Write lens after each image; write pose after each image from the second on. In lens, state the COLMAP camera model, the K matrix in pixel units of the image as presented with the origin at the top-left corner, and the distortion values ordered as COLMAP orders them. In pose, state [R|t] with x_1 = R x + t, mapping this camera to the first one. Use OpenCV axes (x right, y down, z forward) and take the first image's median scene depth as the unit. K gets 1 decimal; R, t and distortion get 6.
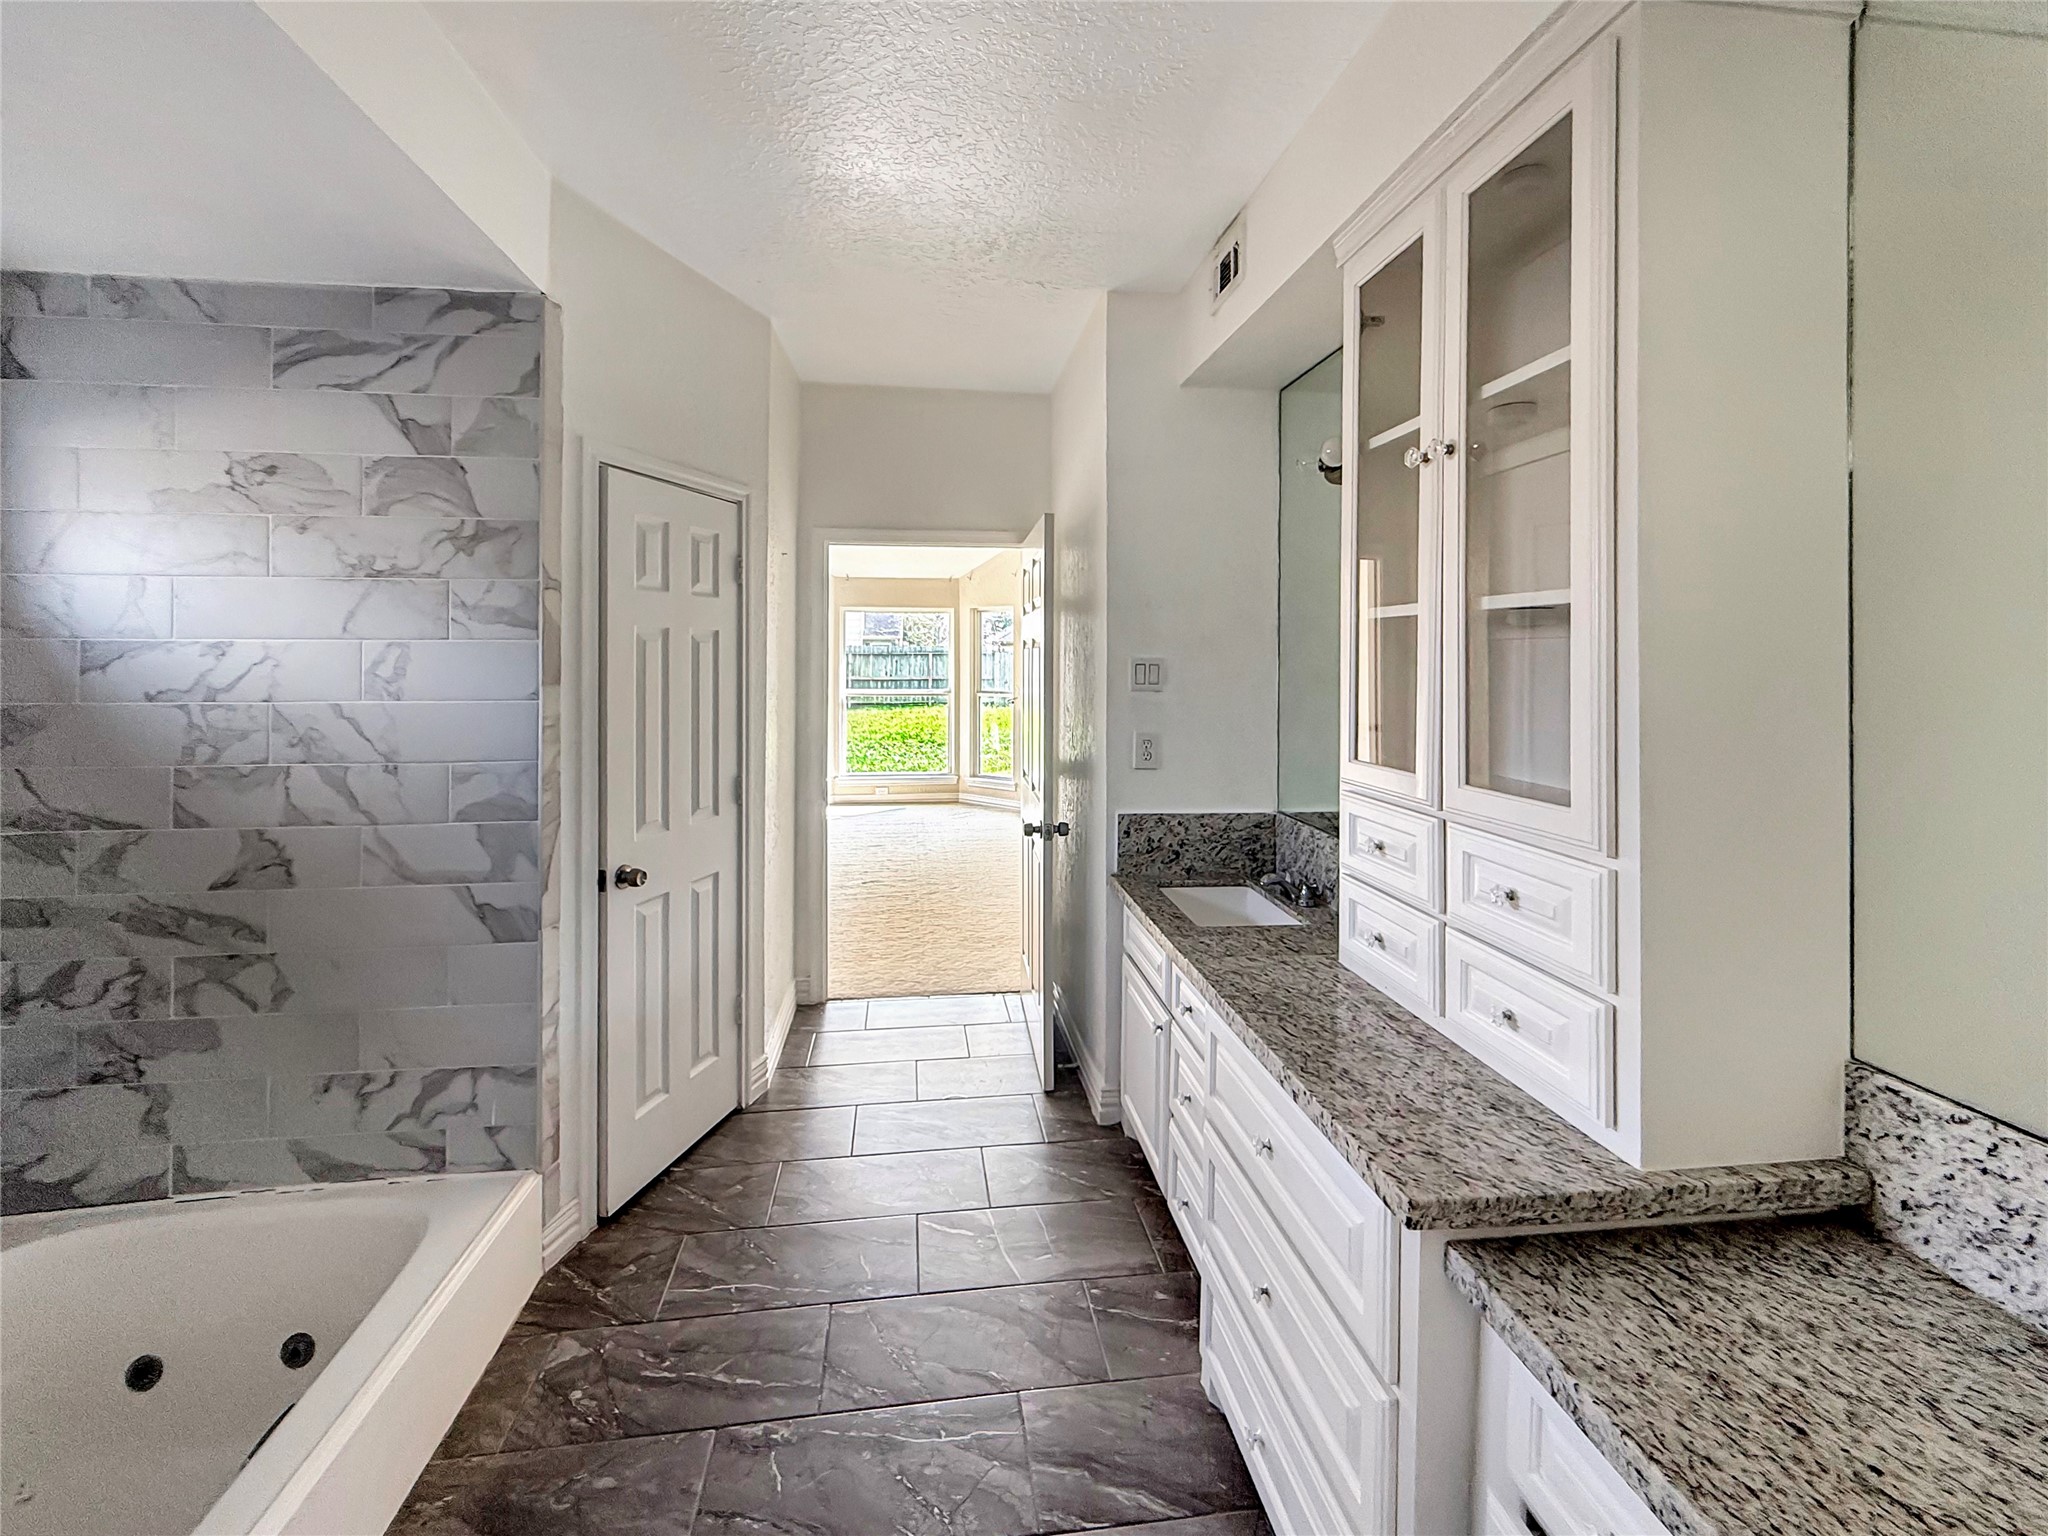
lens RADIAL K [[858.7, 0, 994.5], [0, 858.7, 657.5], [0, 0, 1]] dist [0.010312, -0.001680]
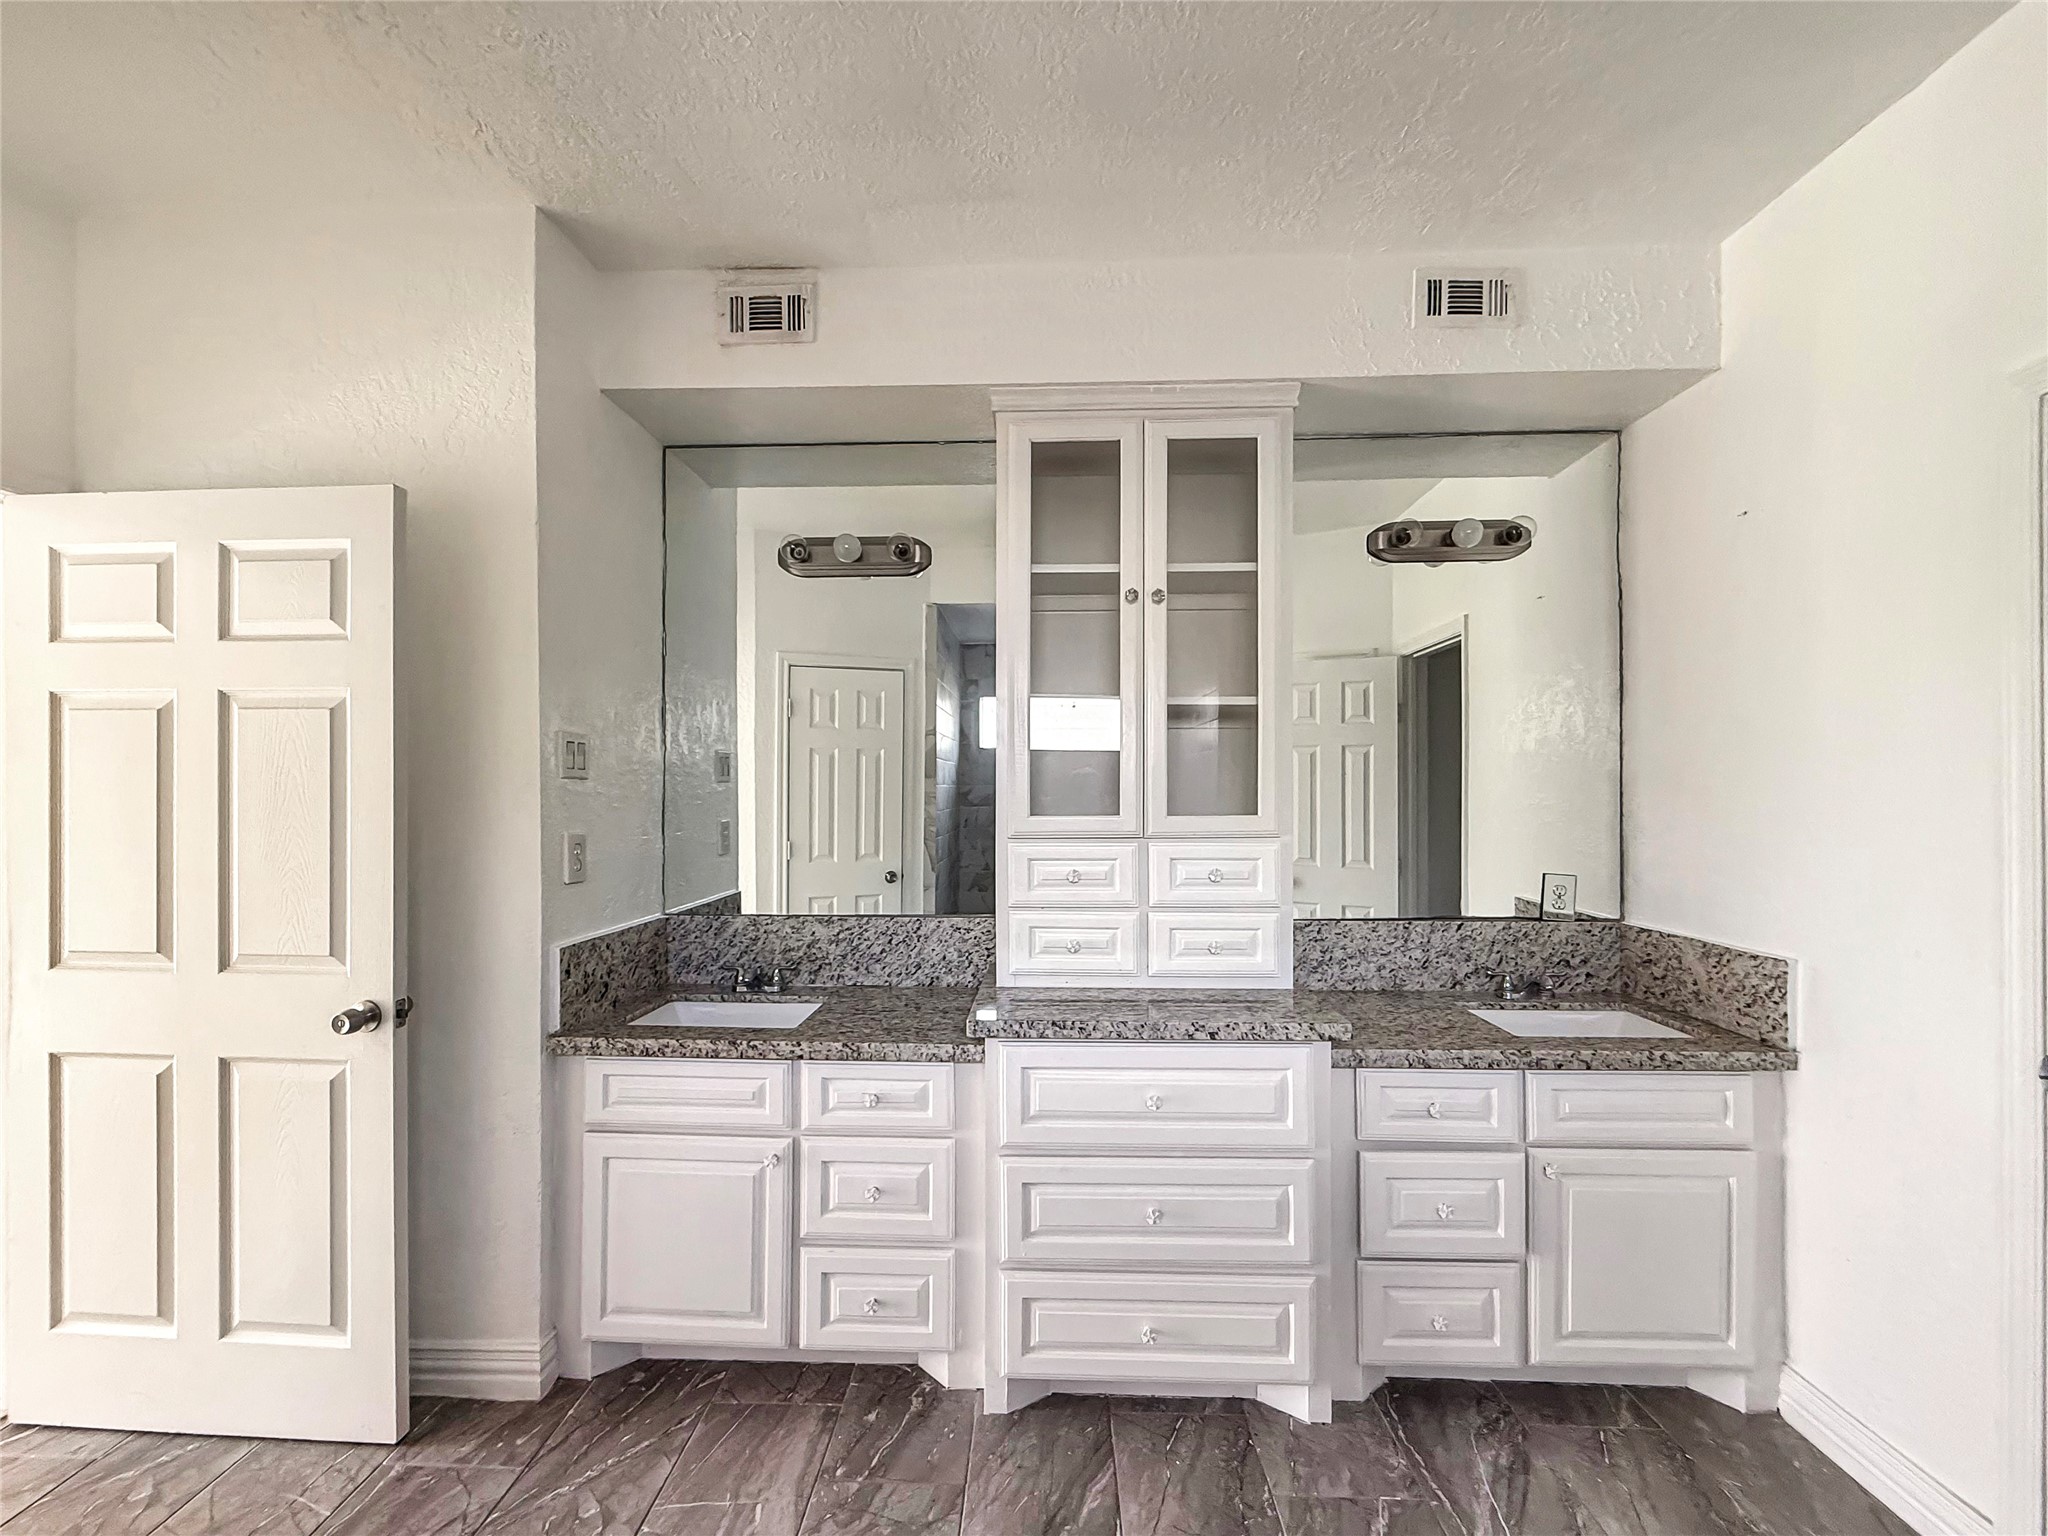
lens RADIAL K [[858.7, 0, 1015.7], [0, 858.7, 781.3], [0, 0, 1]] dist [0.010312, -0.001680]
pose [[0.147629, 0.004061, 0.989034, -0.702530], [0.000160, 0.999991, -0.004130, 0.063026], [-0.989043, 0.000768, 0.147627, 0.711243]]
